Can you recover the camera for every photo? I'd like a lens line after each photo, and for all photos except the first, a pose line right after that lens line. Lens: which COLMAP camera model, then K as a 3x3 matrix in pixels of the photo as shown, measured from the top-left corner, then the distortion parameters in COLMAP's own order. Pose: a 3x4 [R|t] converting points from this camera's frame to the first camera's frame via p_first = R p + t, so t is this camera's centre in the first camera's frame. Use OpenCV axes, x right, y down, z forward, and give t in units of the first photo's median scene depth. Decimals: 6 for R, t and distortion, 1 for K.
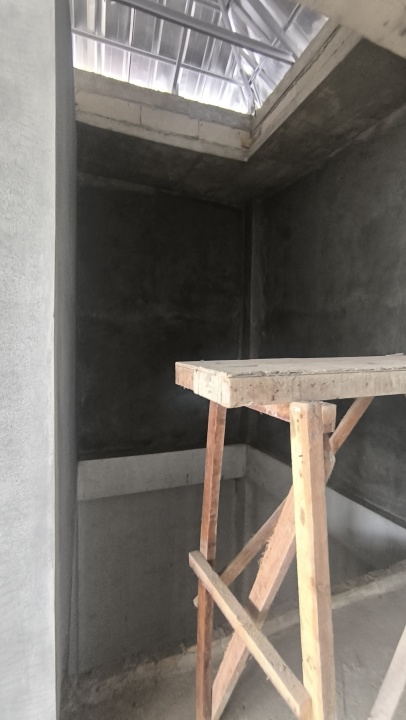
lens RADIAL K [[332.1, 0, 203.8], [0, 332.1, 357.5], [0, 0, 1]] dist [-0.003986, 0.002863]
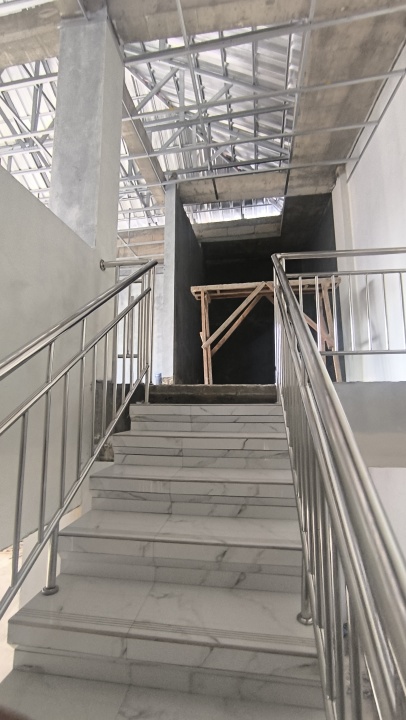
lens RADIAL K [[332.1, 0, 201.7], [0, 332.1, 359.6], [0, 0, 1]] dist [-0.003986, 0.002863]
pose [[0.867509, -0.085212, -0.490069, 0.690750], [-0.009356, 0.982248, -0.187352, 0.564779], [0.497334, 0.167115, 0.851312, -0.886581]]
